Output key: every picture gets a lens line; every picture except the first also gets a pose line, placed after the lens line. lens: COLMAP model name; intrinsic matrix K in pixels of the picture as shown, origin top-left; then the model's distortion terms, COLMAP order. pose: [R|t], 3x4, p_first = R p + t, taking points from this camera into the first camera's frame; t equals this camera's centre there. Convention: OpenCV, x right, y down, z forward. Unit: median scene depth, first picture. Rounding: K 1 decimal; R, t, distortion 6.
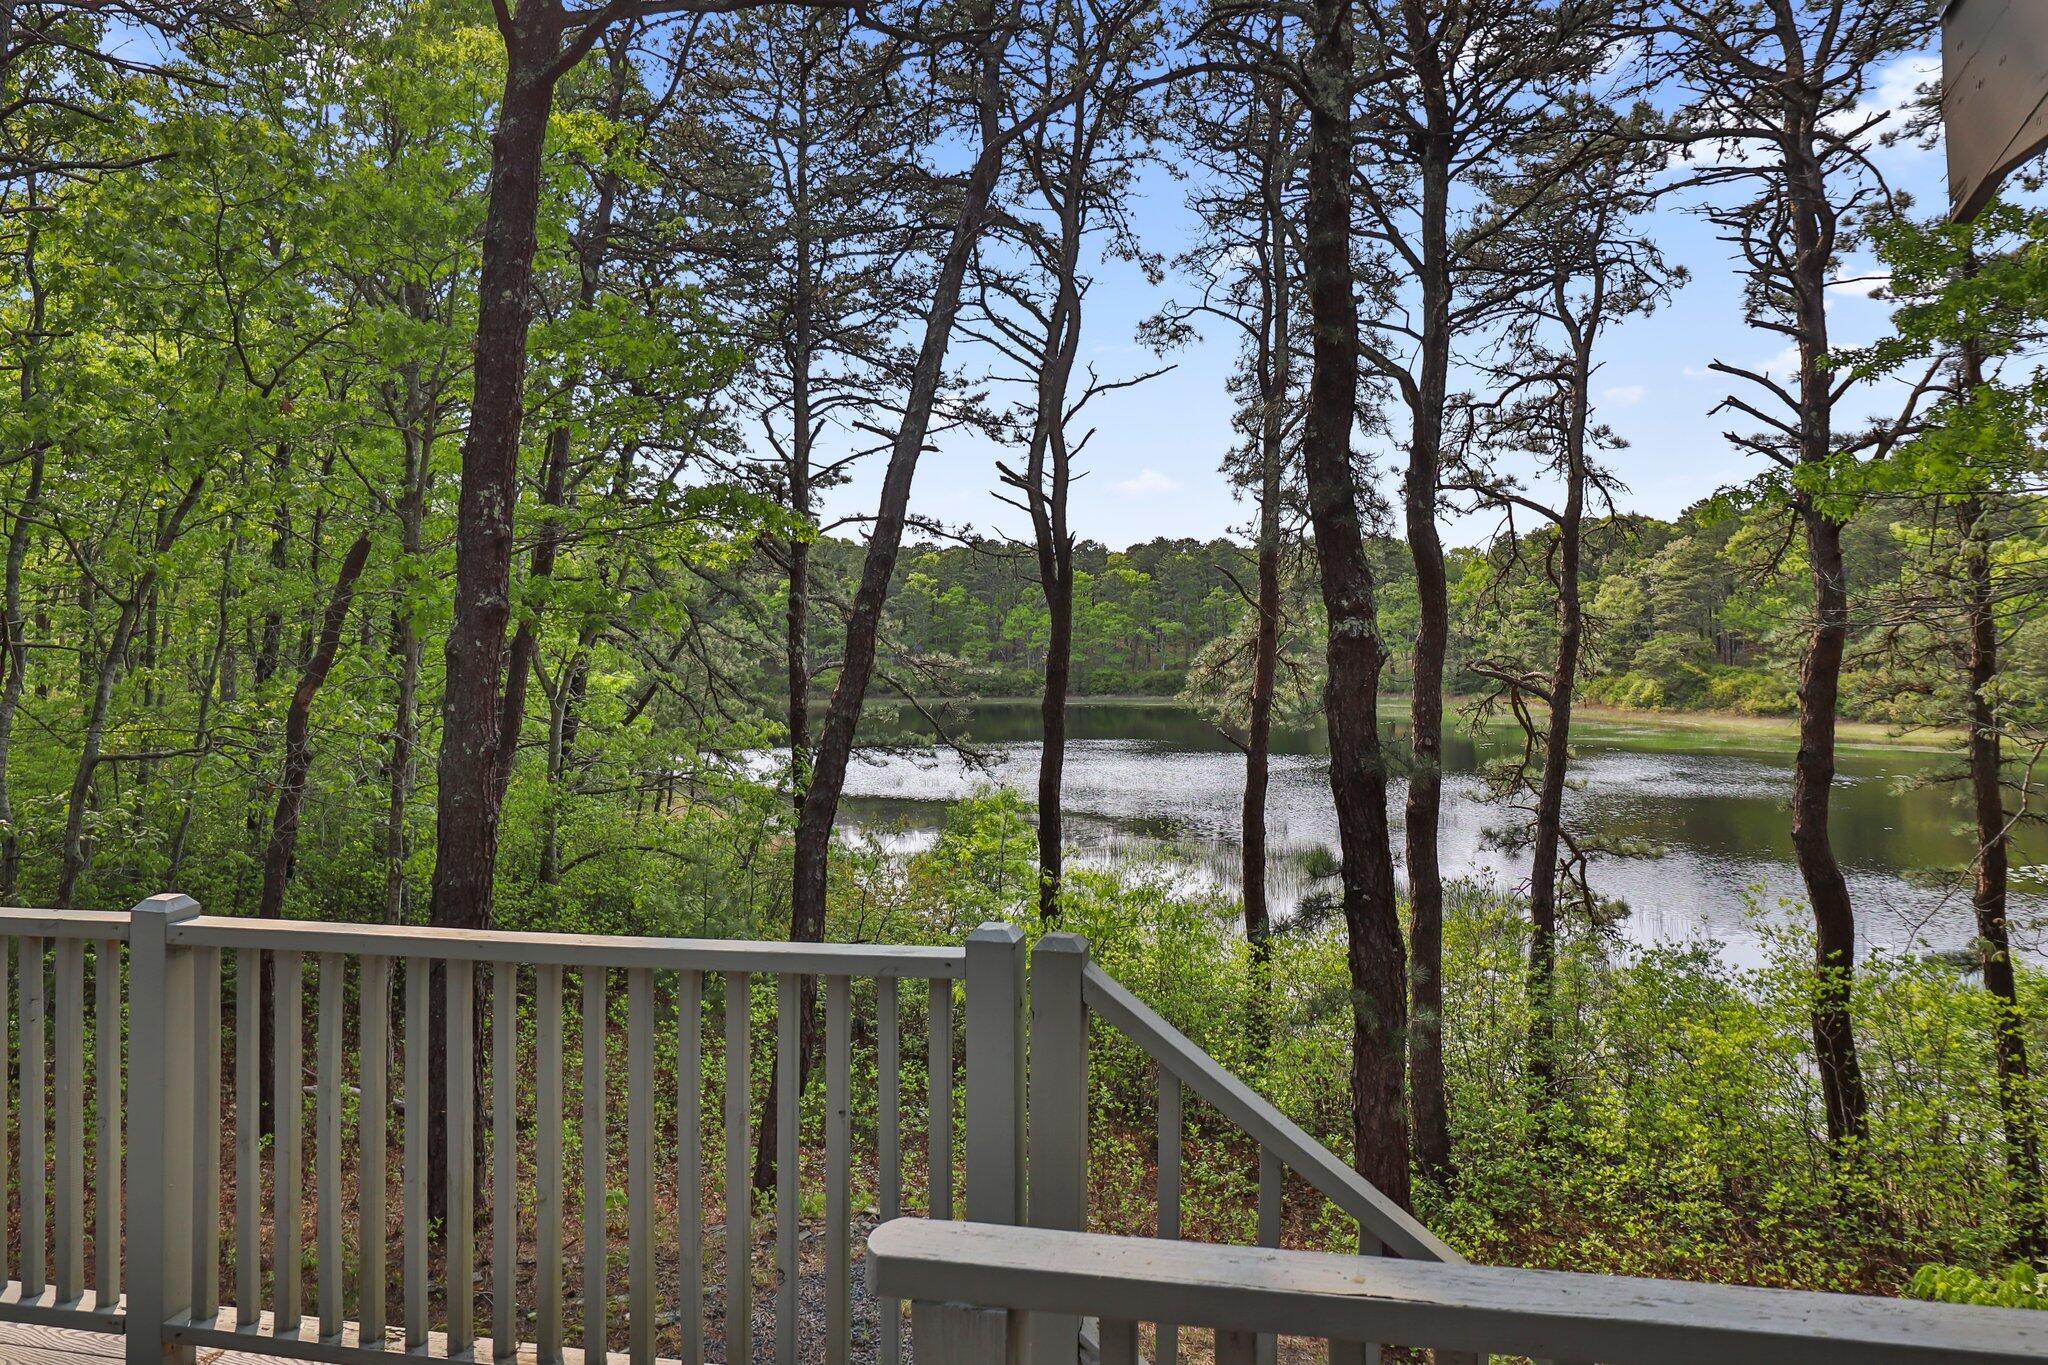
lens RADIAL K [[1452.8, 0, 973.0], [0, 1452.8, 586.8], [0, 0, 1]] dist [-0.076401, 0.090185]
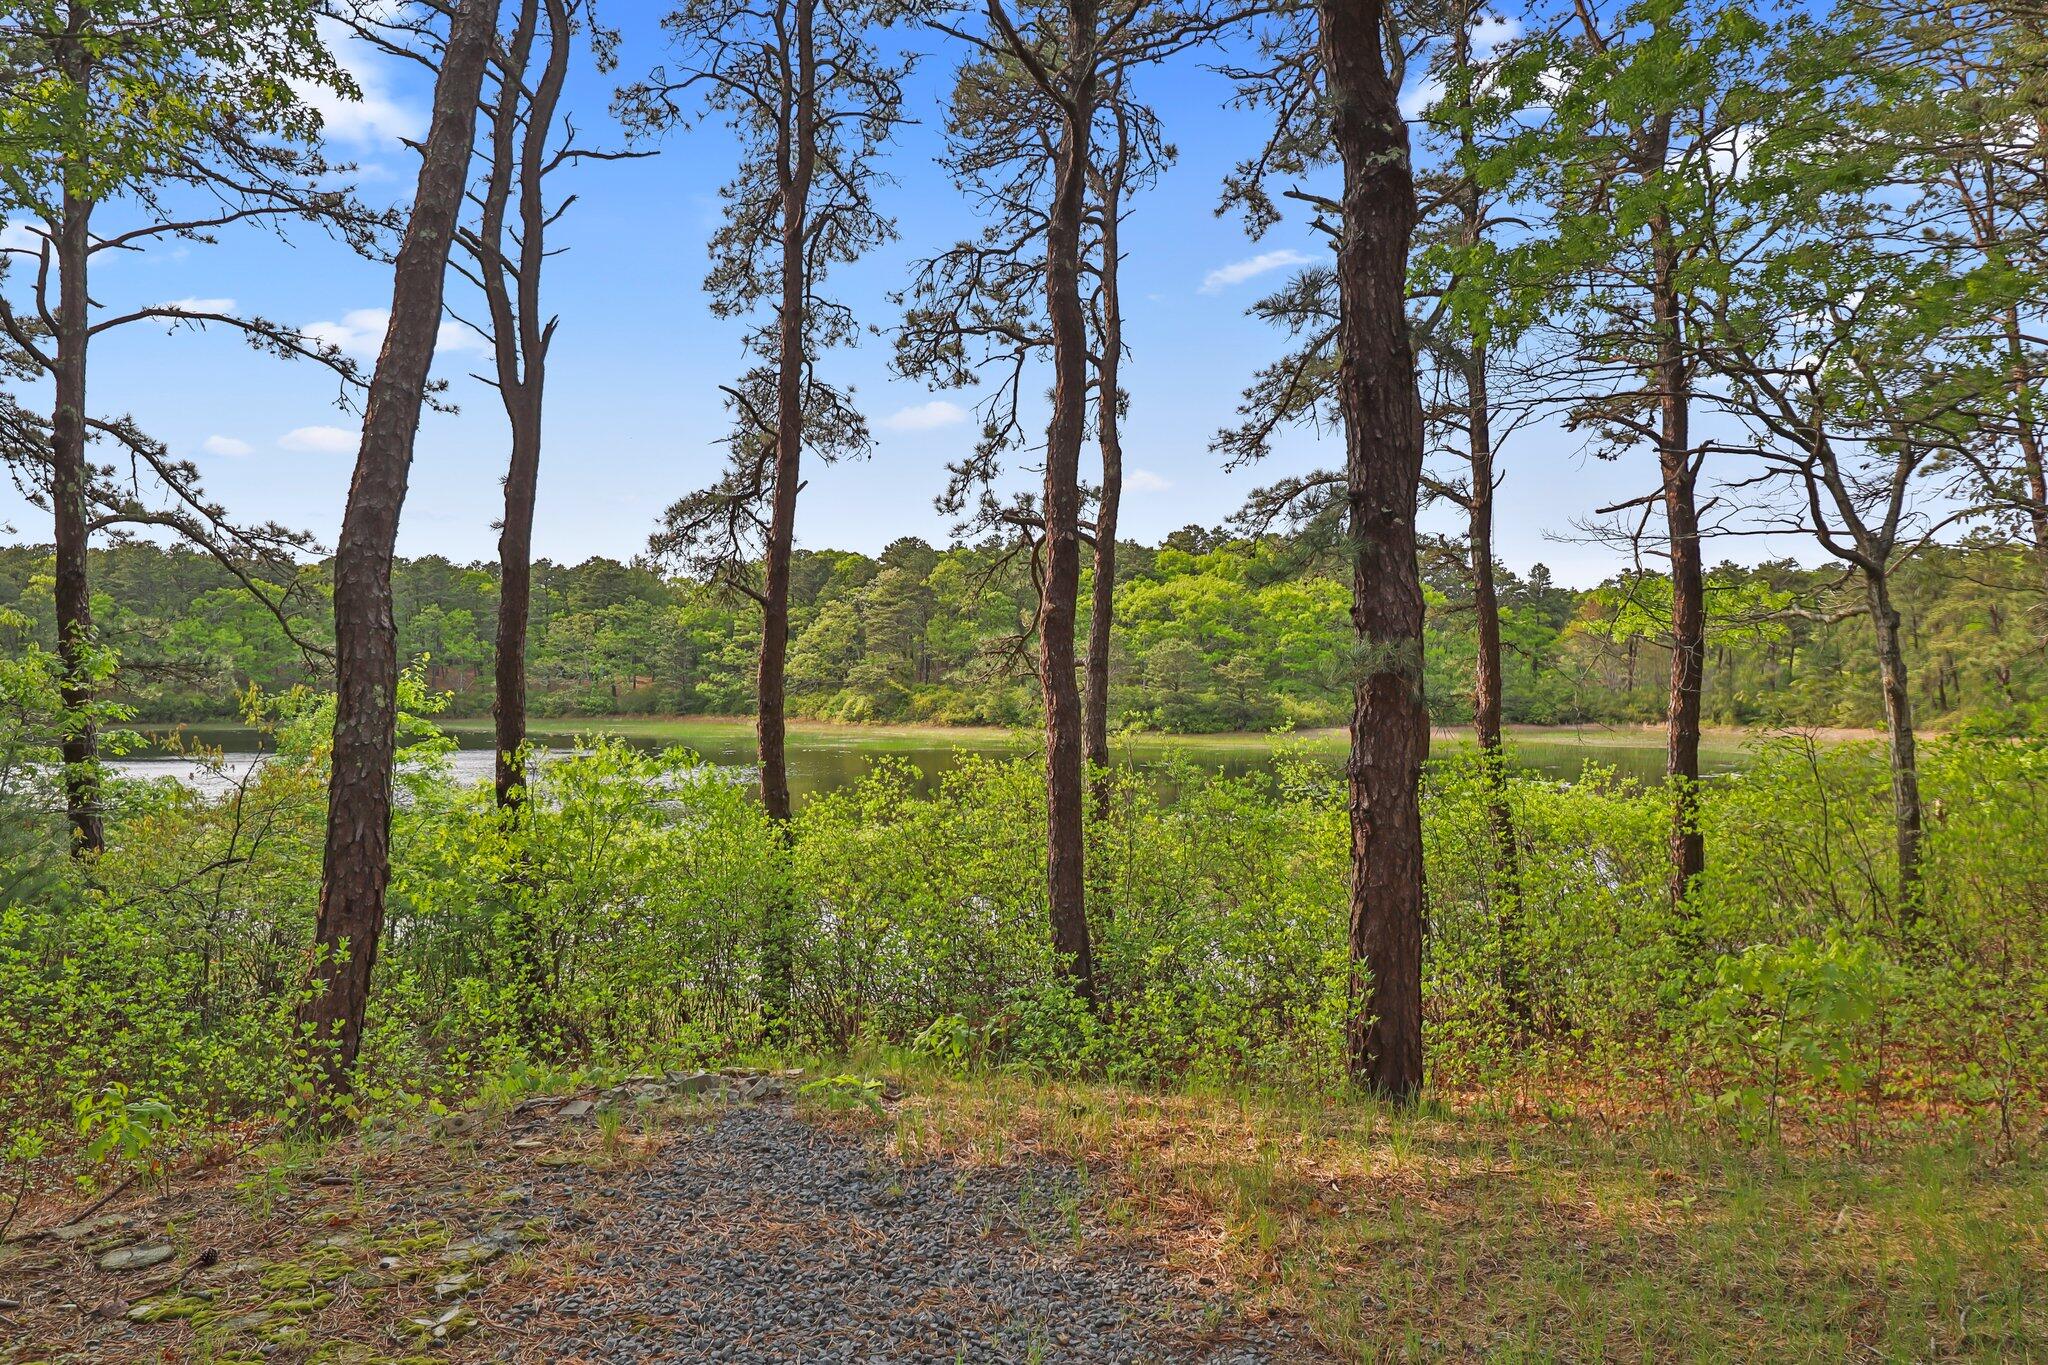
lens RADIAL K [[1411.6, 0, 1012.4], [0, 1411.6, 679.0], [0, 0, 1]] dist [-0.041065, 0.000583]
pose [[0.838301, 0.006399, 0.545169, -0.127271], [-0.025478, 0.999298, 0.027448, 0.122995], [-0.544611, -0.036899, 0.837876, 0.215411]]
